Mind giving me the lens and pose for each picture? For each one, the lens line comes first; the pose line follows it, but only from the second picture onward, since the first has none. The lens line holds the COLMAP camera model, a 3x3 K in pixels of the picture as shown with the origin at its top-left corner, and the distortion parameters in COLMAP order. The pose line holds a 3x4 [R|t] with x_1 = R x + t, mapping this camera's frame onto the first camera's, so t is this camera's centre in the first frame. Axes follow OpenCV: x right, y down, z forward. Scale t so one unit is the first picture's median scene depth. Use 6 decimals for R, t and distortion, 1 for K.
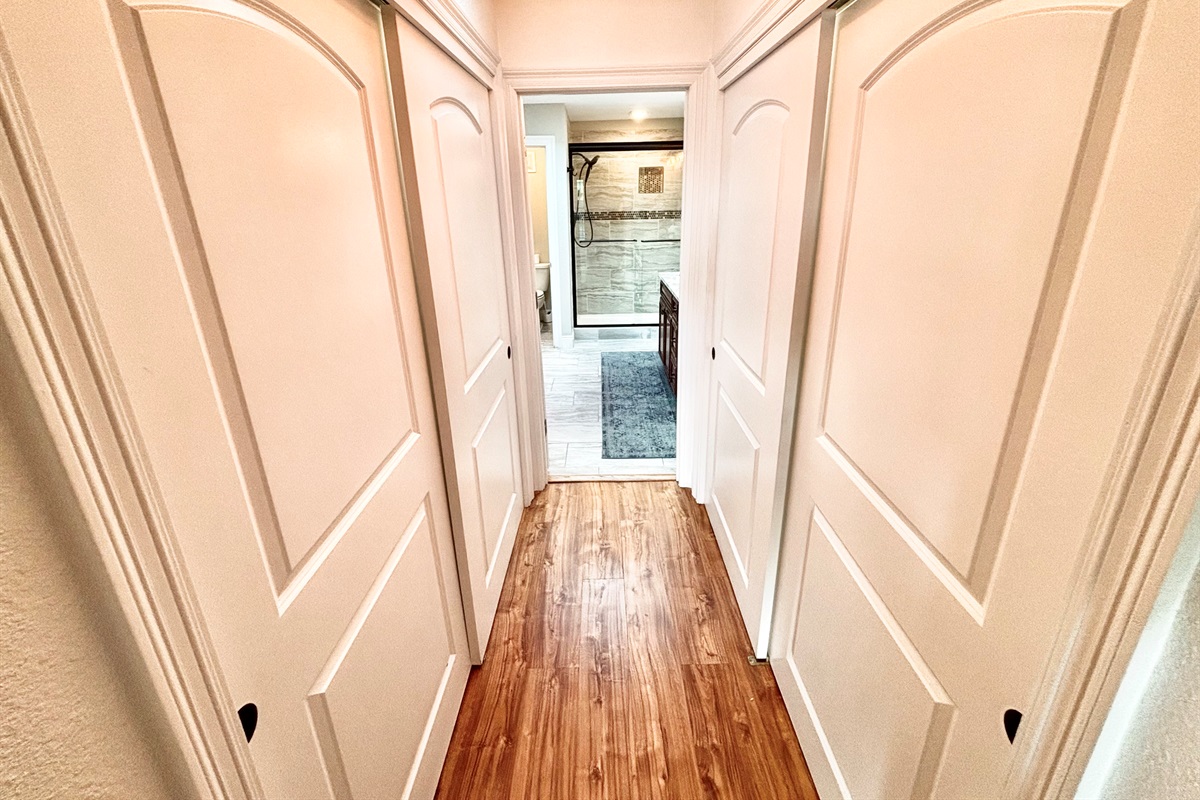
lens RADIAL K [[467.1, 0, 597.5], [0, 467.1, 372.1], [0, 0, 1]] dist [0.000262, 0.000027]
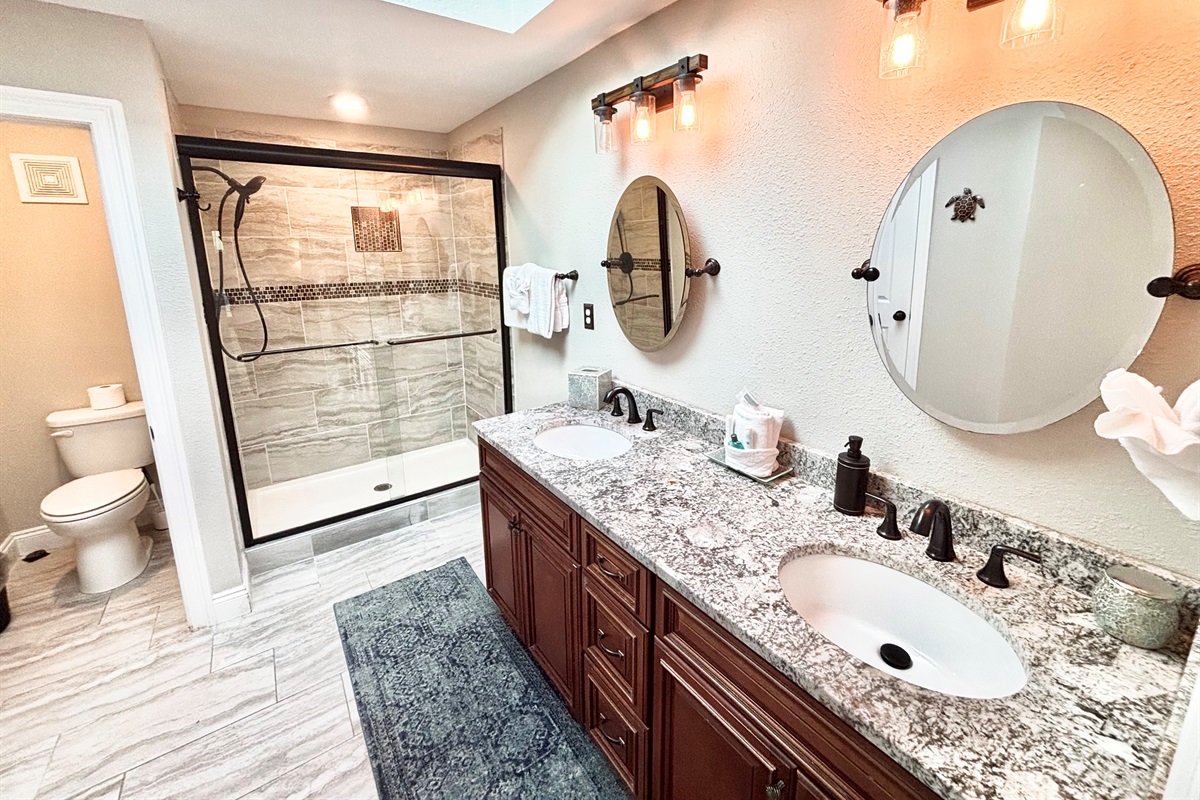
lens RADIAL K [[490.8, 0, 595.5], [0, 490.8, 354.9], [0, 0, 1]] dist [0.000138, -0.000034]
pose [[0.818651, -0.112594, 0.563146, -0.020510], [0.199257, 0.975366, -0.094649, -0.158919], [-0.538616, 0.189695, 0.820919, 0.410339]]
